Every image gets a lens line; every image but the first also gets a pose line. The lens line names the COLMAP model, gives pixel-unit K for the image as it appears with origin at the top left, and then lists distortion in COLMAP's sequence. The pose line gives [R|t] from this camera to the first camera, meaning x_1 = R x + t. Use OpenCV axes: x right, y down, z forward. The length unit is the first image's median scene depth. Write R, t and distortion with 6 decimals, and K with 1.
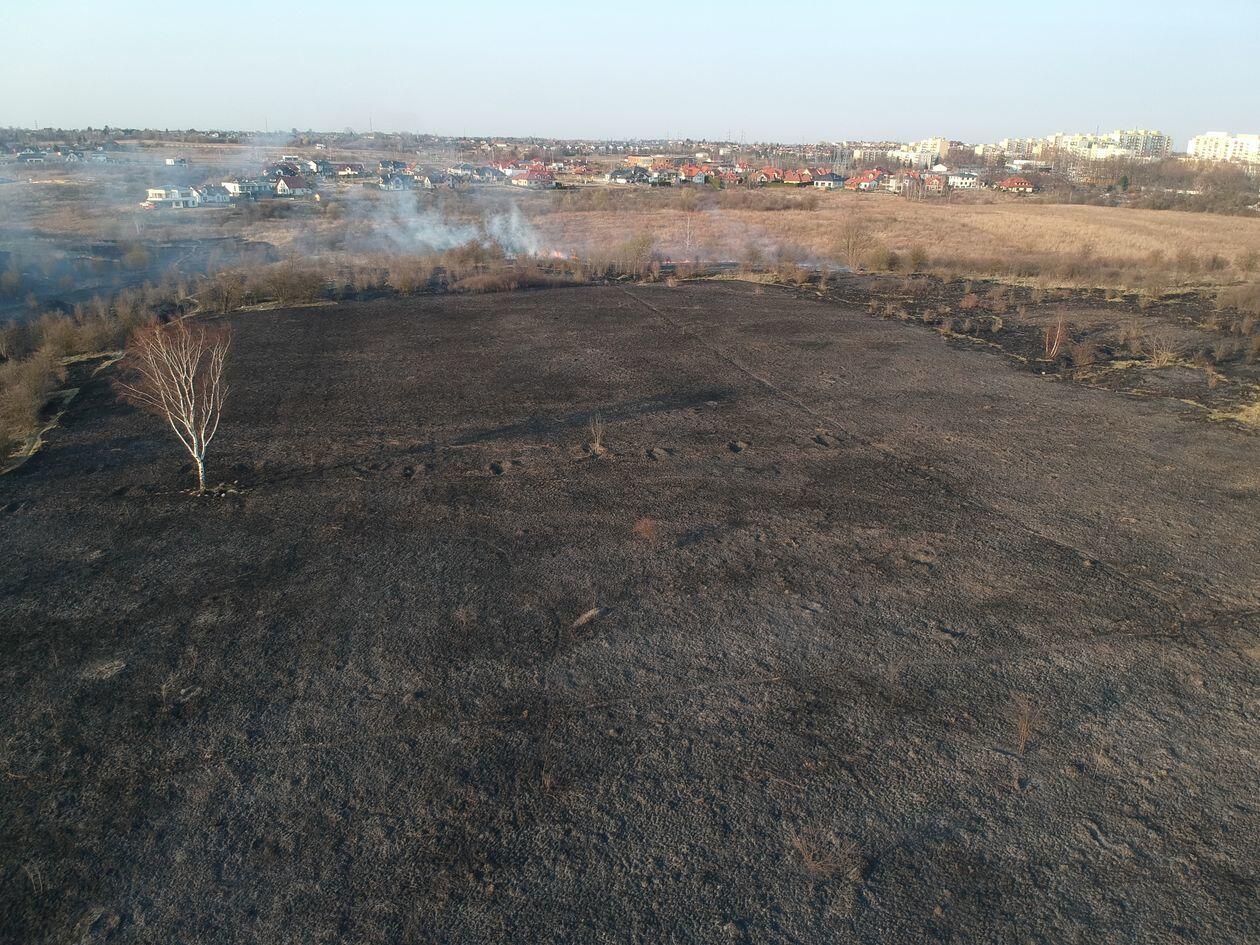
lens RADIAL K [[958.5, 0, 630.0], [0, 958.5, 472.5], [0, 0, 1]] dist [0.053136, -0.134371]
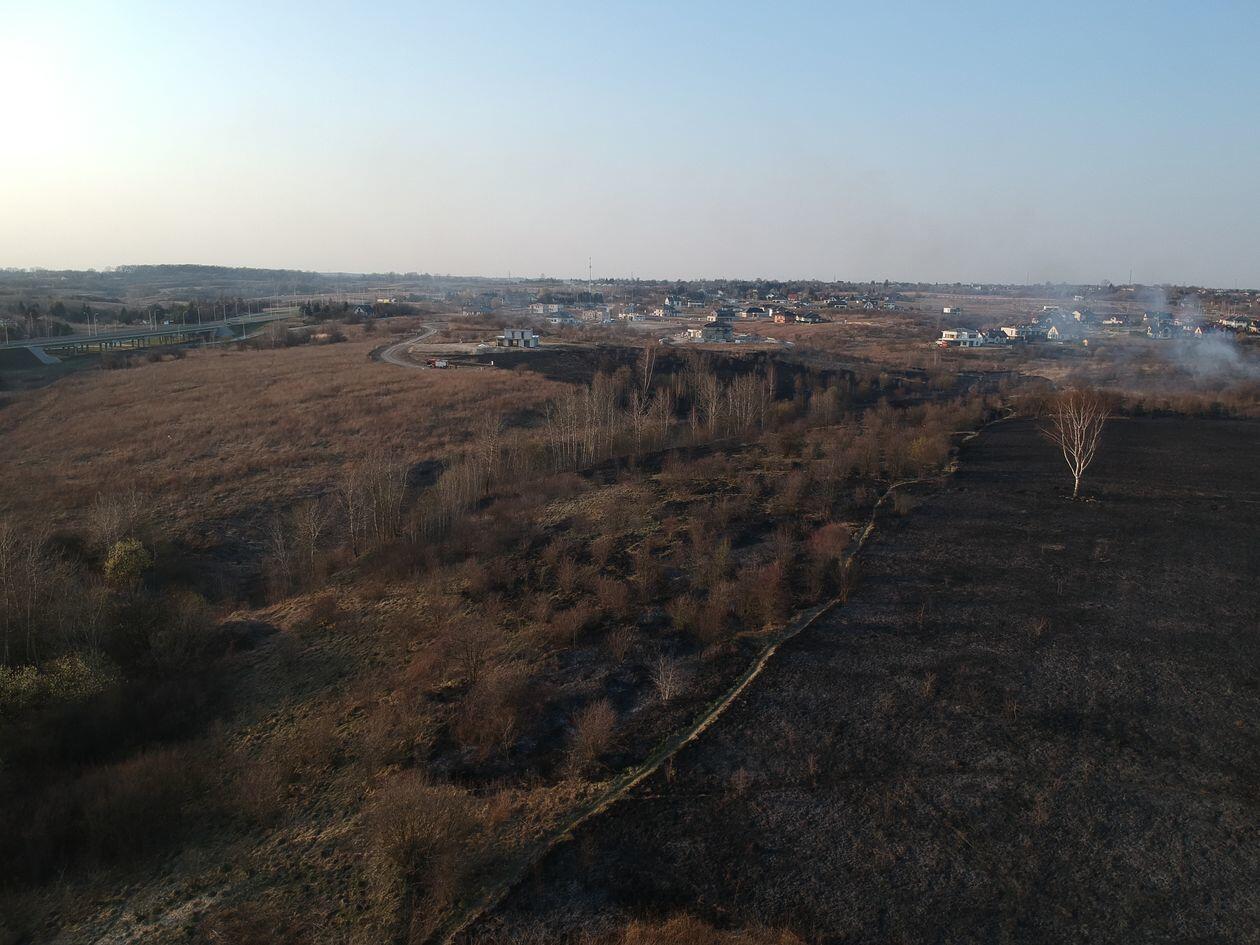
lens RADIAL K [[900.6, 0, 629.1], [0, 900.6, 476.3], [0, 0, 1]] dist [0.100739, -0.144263]
pose [[0.740566, 0.131396, -0.659012, 0.005461], [-0.218052, 0.974619, -0.050714, 0.039397], [0.635622, 0.181256, 0.750421, -0.118785]]
